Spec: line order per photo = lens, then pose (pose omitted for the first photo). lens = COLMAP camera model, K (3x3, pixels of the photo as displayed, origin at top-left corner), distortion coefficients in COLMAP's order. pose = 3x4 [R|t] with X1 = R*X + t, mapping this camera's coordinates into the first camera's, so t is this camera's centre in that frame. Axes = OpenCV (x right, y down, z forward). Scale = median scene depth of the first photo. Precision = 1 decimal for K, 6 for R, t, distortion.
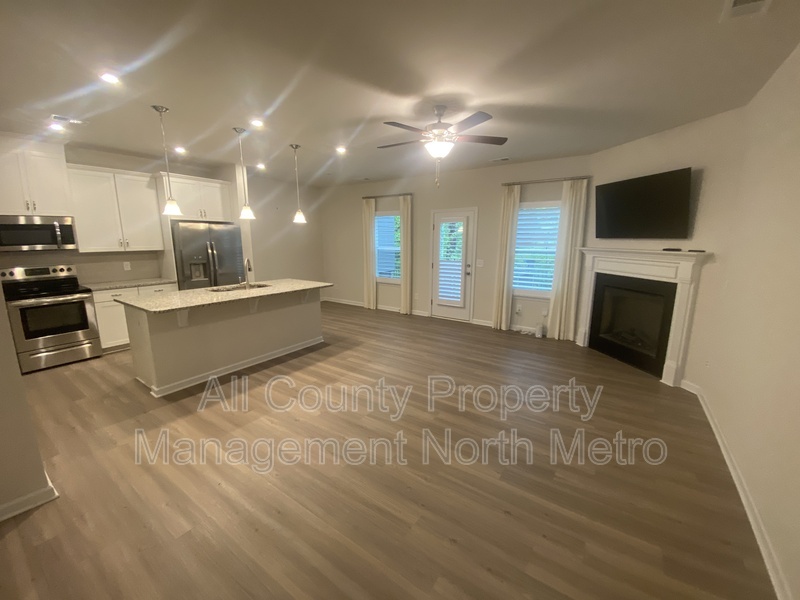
lens RADIAL K [[324.6, 0, 400.0], [0, 324.6, 300.0], [0, 0, 1]] dist [0.028332, -0.026772]
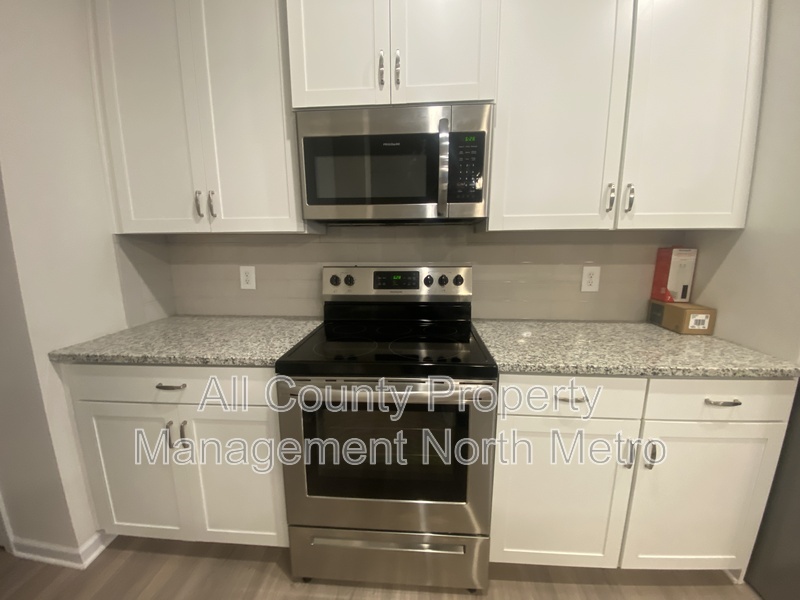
lens RADIAL K [[324.6, 0, 400.0], [0, 324.6, 300.0], [0, 0, 1]] dist [0.028332, -0.026772]
pose [[0.501679, 0.146092, -0.852628, -0.769272], [-0.154847, 0.984883, 0.077642, -0.093787], [0.851082, 0.093076, 0.516717, 0.789390]]
